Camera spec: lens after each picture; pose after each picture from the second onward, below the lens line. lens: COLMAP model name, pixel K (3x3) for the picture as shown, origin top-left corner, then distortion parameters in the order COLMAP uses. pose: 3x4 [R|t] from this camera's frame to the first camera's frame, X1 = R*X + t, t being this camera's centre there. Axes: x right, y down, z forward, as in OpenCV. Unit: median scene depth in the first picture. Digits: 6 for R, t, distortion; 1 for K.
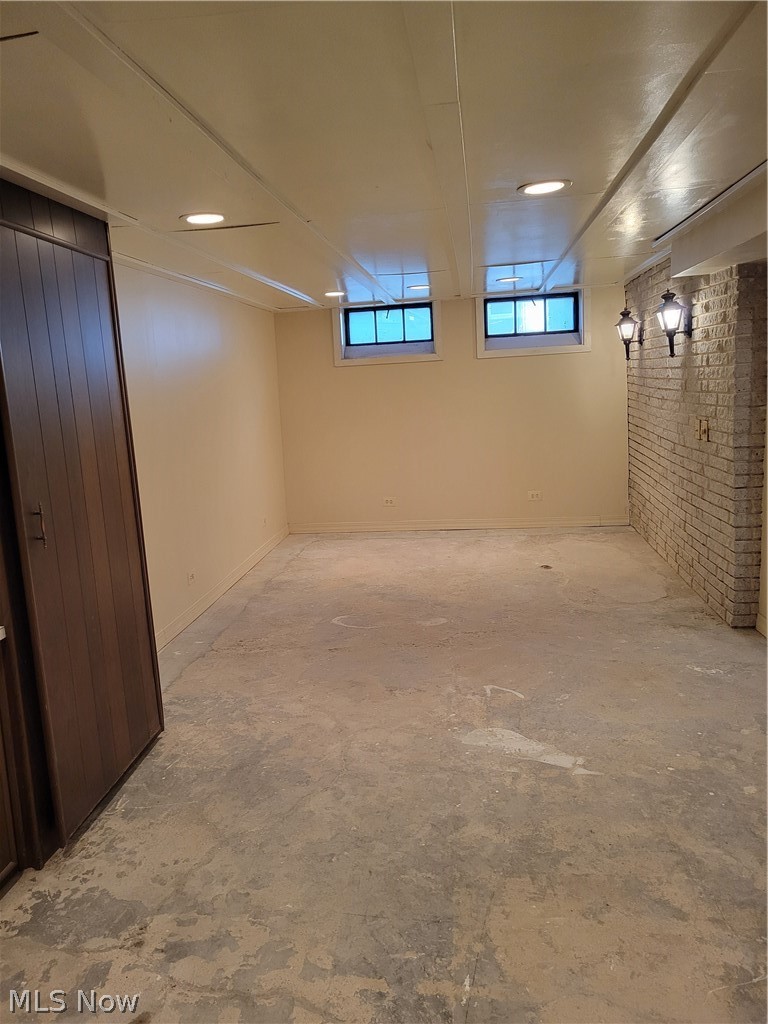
lens RADIAL K [[771.5, 0, 382.9], [0, 771.5, 510.9], [0, 0, 1]] dist [0.009572, -0.005622]
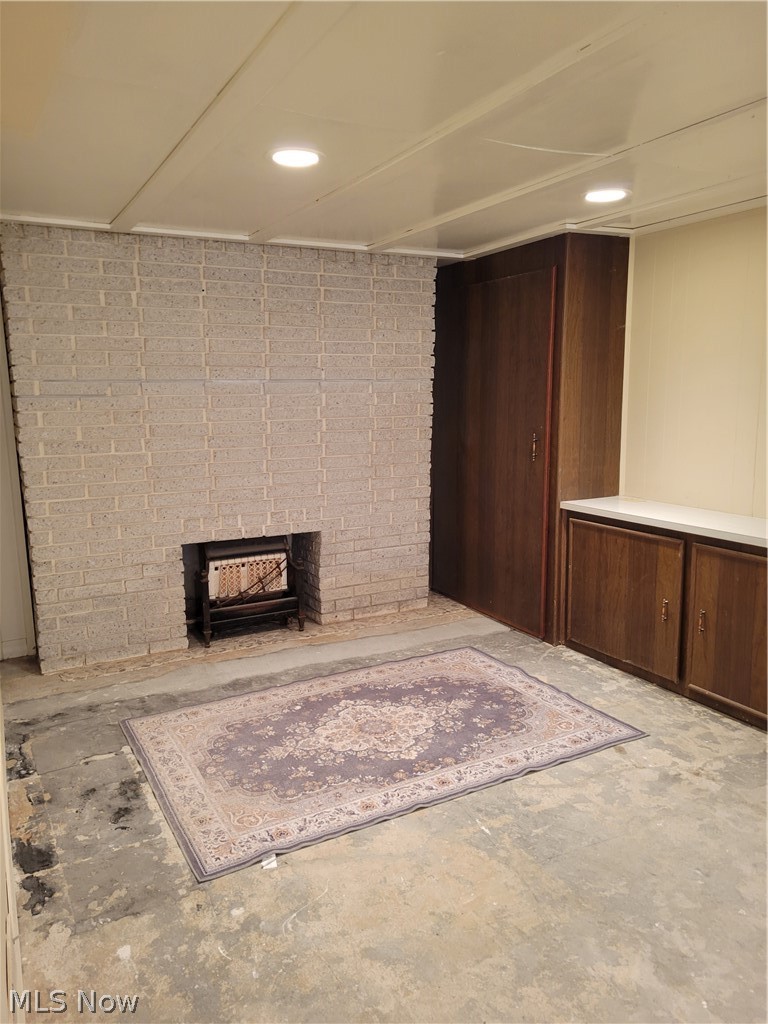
lens RADIAL K [[771.5, 0, 383.9], [0, 771.5, 512.3], [0, 0, 1]] dist [0.009572, -0.005622]
pose [[-0.815794, 0.163545, -0.554737, 0.817865], [-0.036893, 0.942515, 0.332122, -0.306997], [0.577164, 0.291409, -0.762864, 1.595843]]
